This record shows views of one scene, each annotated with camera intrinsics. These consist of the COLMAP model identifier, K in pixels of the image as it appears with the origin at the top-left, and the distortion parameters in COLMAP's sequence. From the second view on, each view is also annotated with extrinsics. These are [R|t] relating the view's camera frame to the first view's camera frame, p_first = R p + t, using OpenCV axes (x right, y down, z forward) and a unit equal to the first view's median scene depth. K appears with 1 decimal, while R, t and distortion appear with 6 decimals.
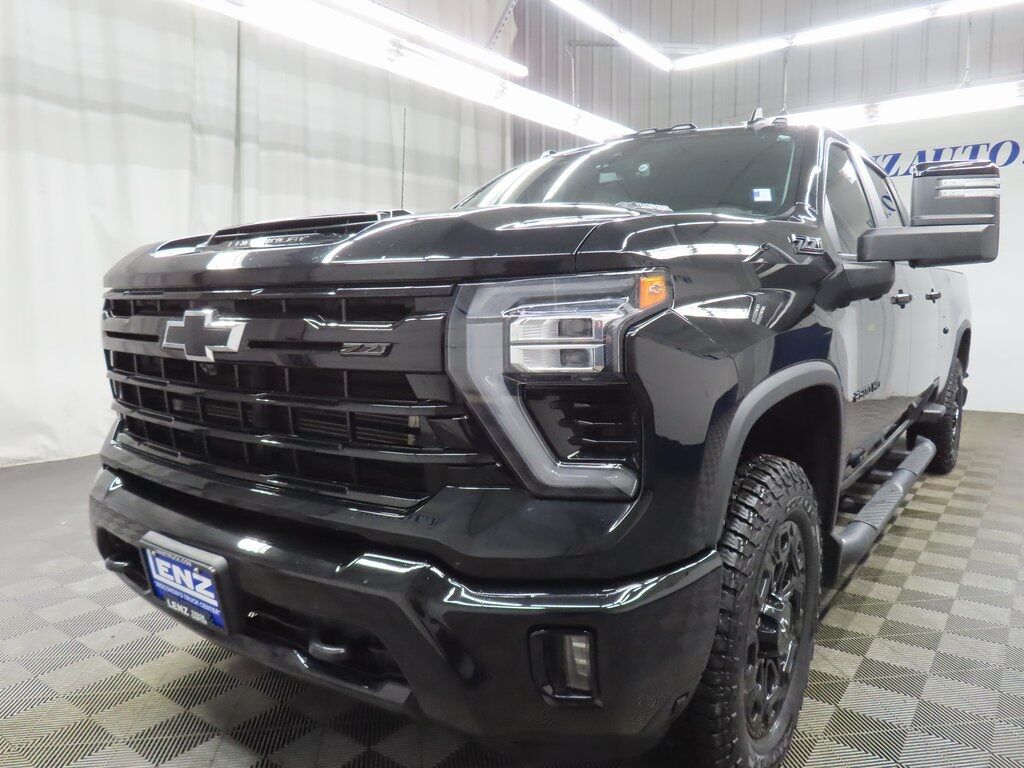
lens RADIAL K [[713.9, 0, 467.8], [0, 713.9, 388.9], [0, 0, 1]] dist [-0.001440, 0.000117]
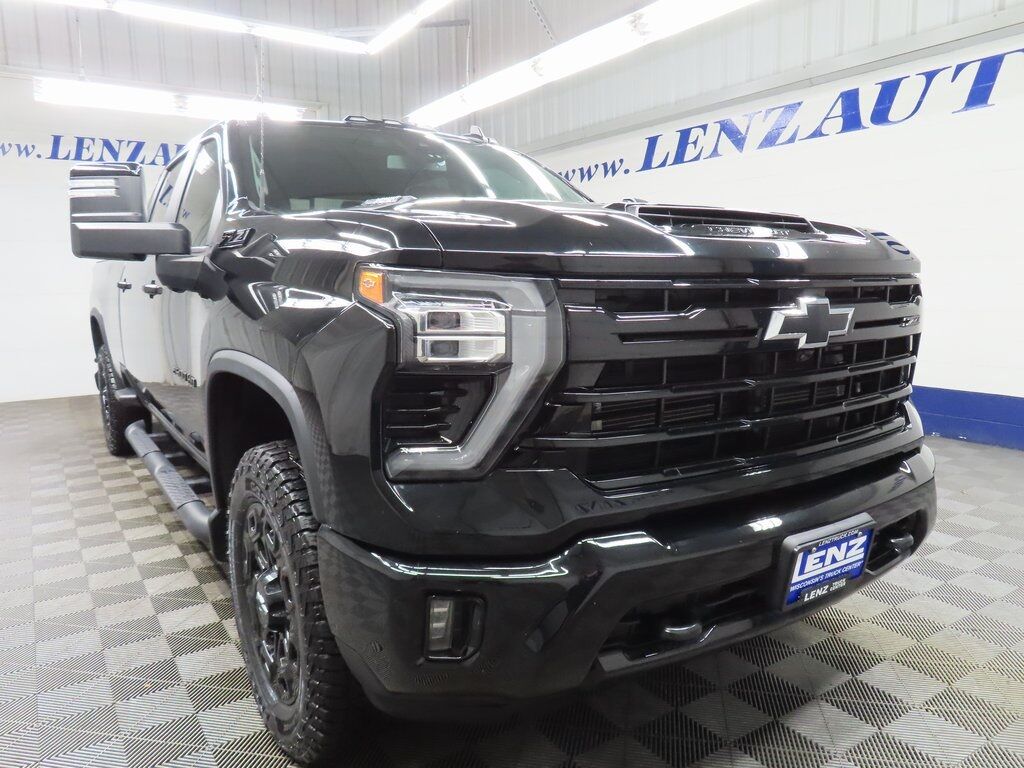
lens RADIAL K [[733.7, 0, 512.0], [0, 733.7, 384.0], [0, 0, 1]] dist [-0.011079, 0.006061]
pose [[0.338766, -0.131300, 0.931664, -1.478927], [0.120955, 0.988076, 0.095269, -0.137499], [-0.933064, 0.080416, 0.350607, 1.014416]]
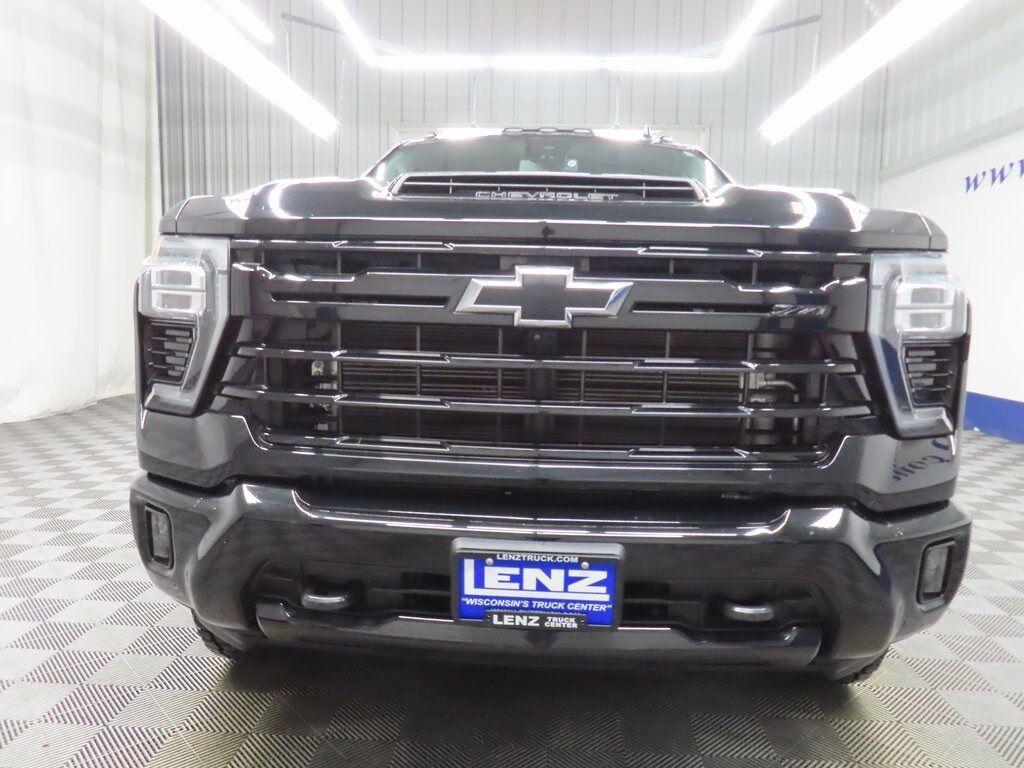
lens RADIAL K [[733.7, 0, 512.0], [0, 733.7, 384.0], [0, 0, 1]] dist [-0.011079, 0.006061]
pose [[0.827371, -0.036103, 0.560494, -0.883707], [0.040961, 0.999153, 0.003894, 0.024807], [-0.560160, 0.019736, 0.828149, 0.284278]]
